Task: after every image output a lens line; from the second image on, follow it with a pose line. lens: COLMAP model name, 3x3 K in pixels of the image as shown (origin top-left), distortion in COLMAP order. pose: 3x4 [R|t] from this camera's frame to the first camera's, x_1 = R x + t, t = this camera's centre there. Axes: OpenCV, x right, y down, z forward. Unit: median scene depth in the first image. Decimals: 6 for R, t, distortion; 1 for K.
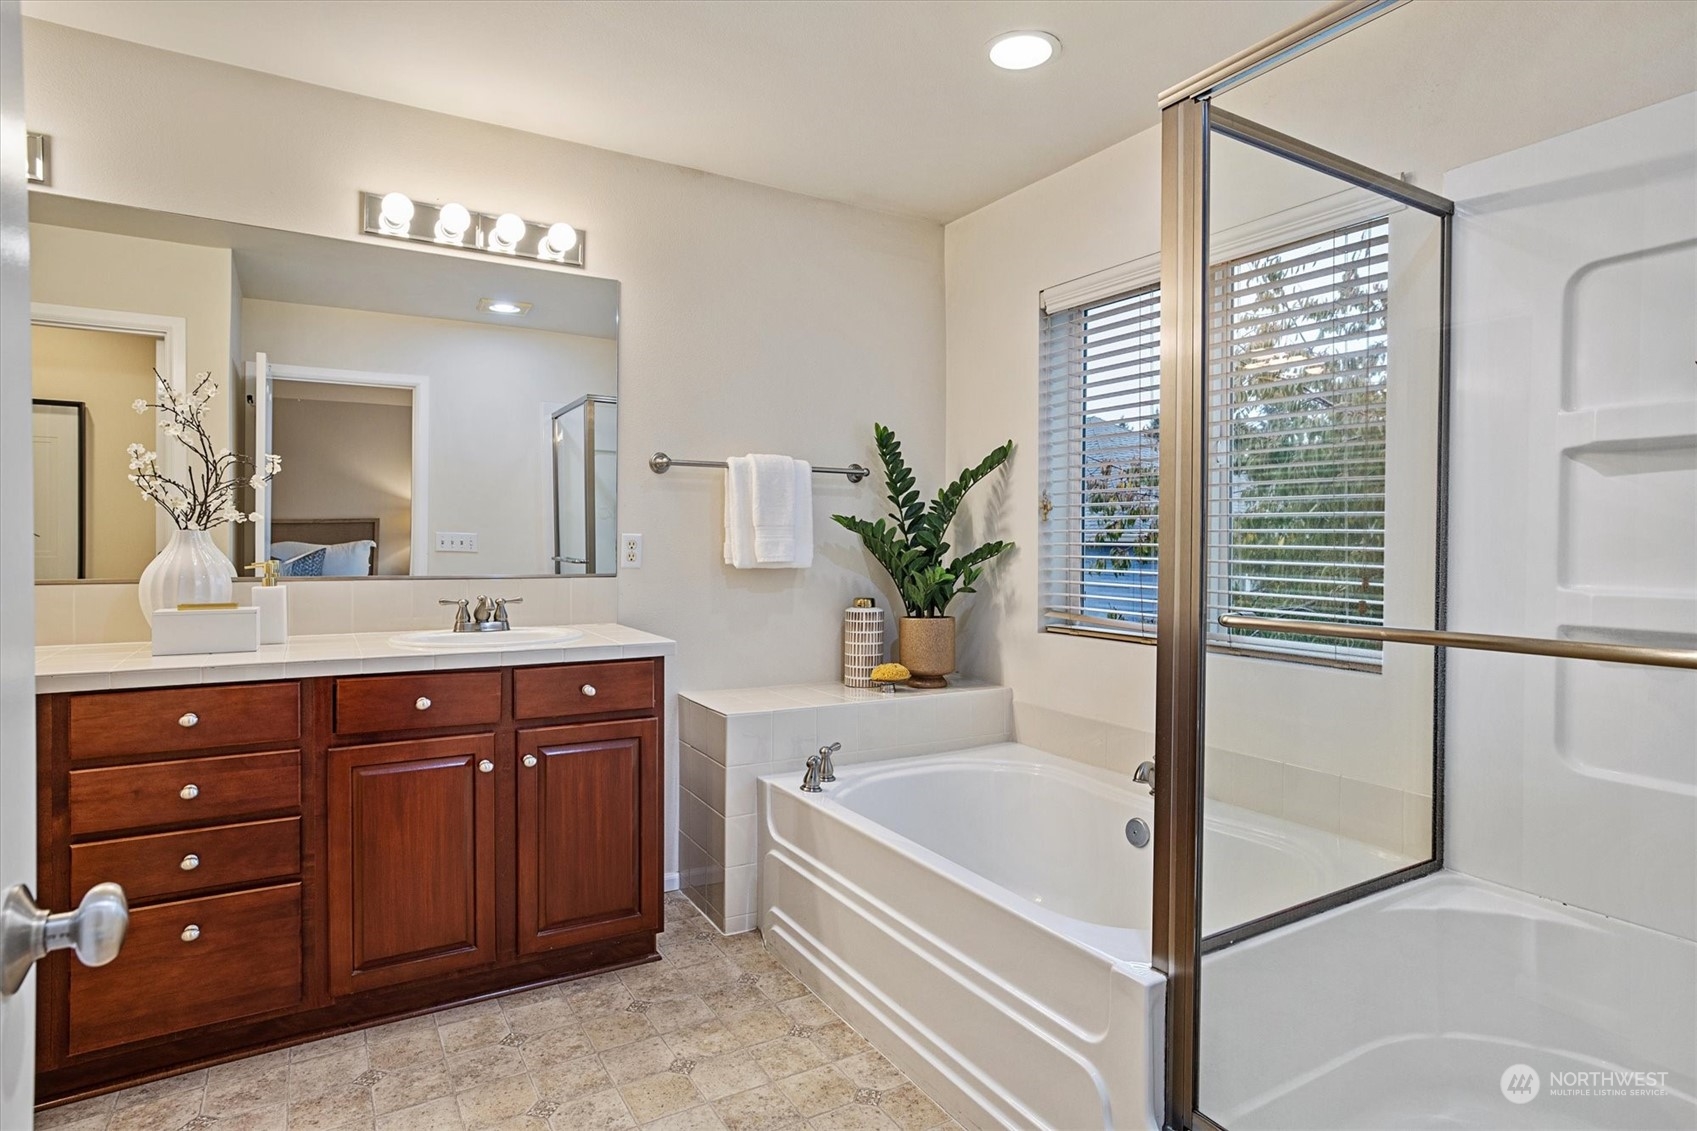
lens RADIAL K [[905.8, 0, 846.6], [0, 905.8, 556.4], [0, 0, 1]] dist [0.003395, 0.006754]
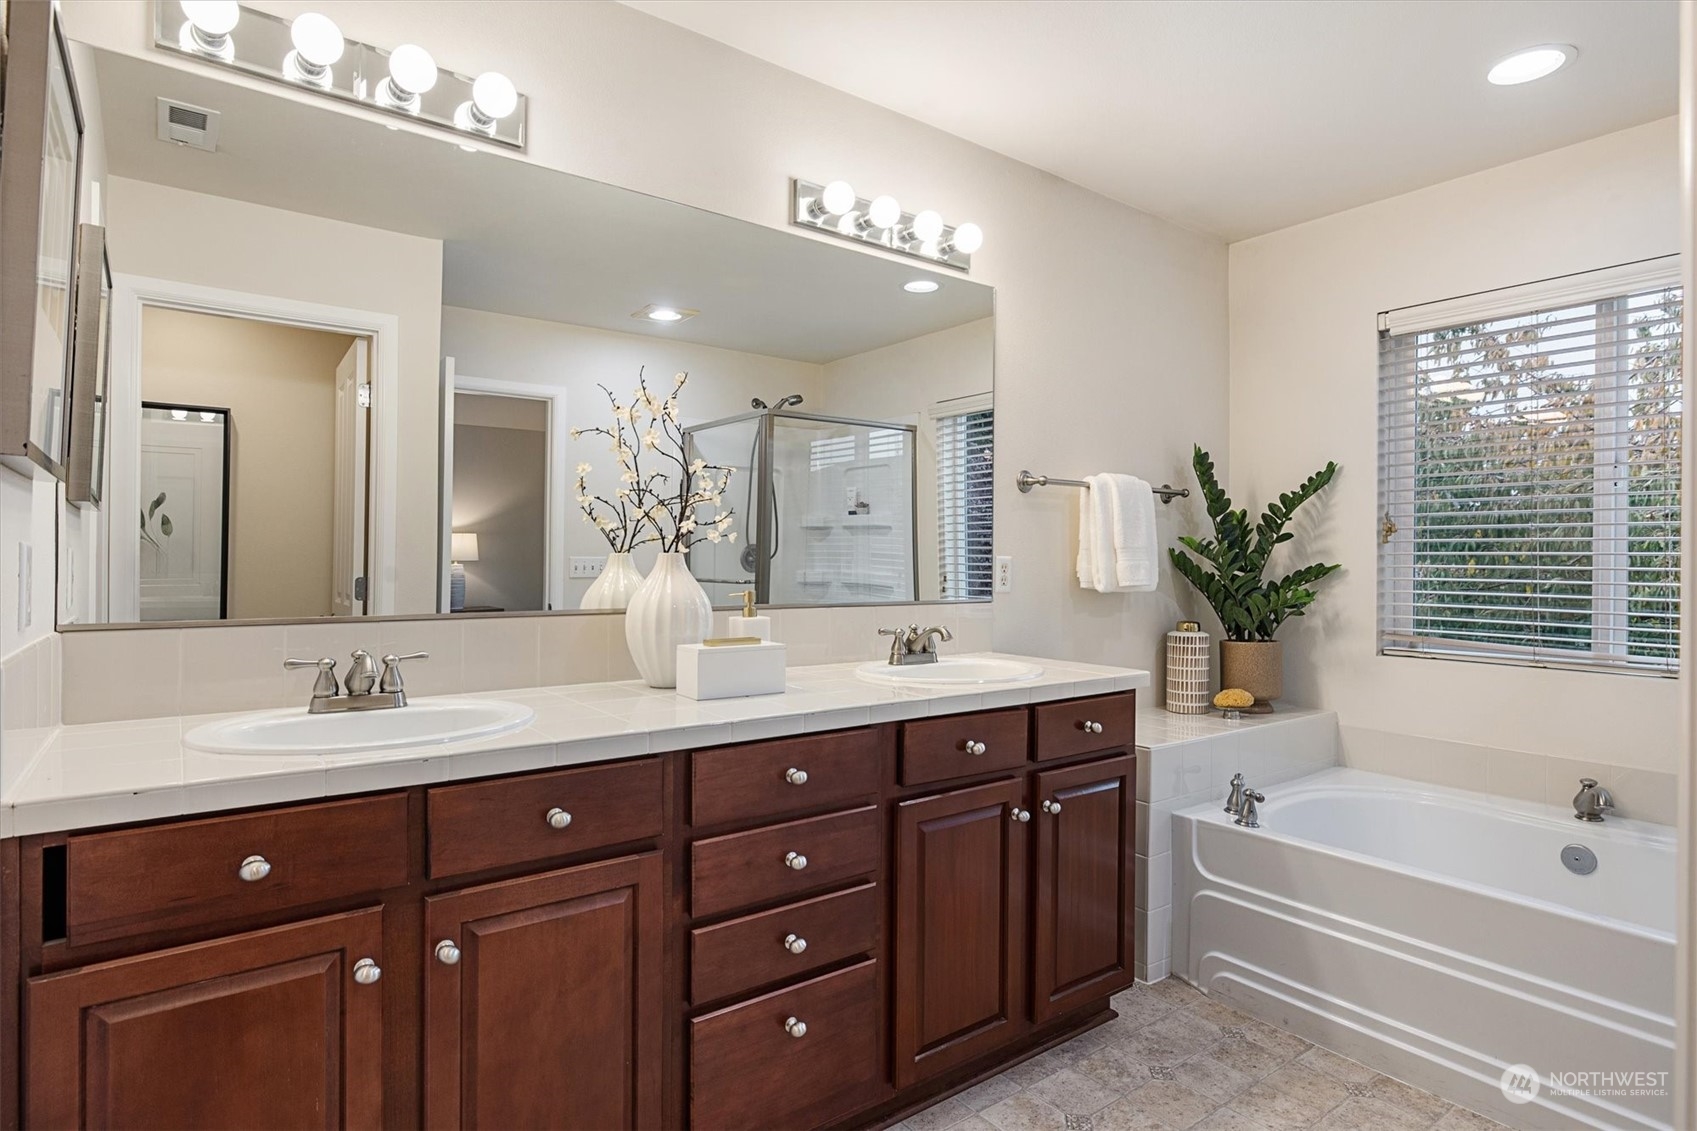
lens RADIAL K [[886.1, 0, 852.8], [0, 886.1, 562.1], [0, 0, 1]] dist [0.012960, 0.000095]
pose [[0.992291, -0.001262, 0.123921, -0.487604], [0.003290, 0.999864, -0.016165, -0.004360], [-0.123883, 0.016449, 0.992160, 0.103362]]
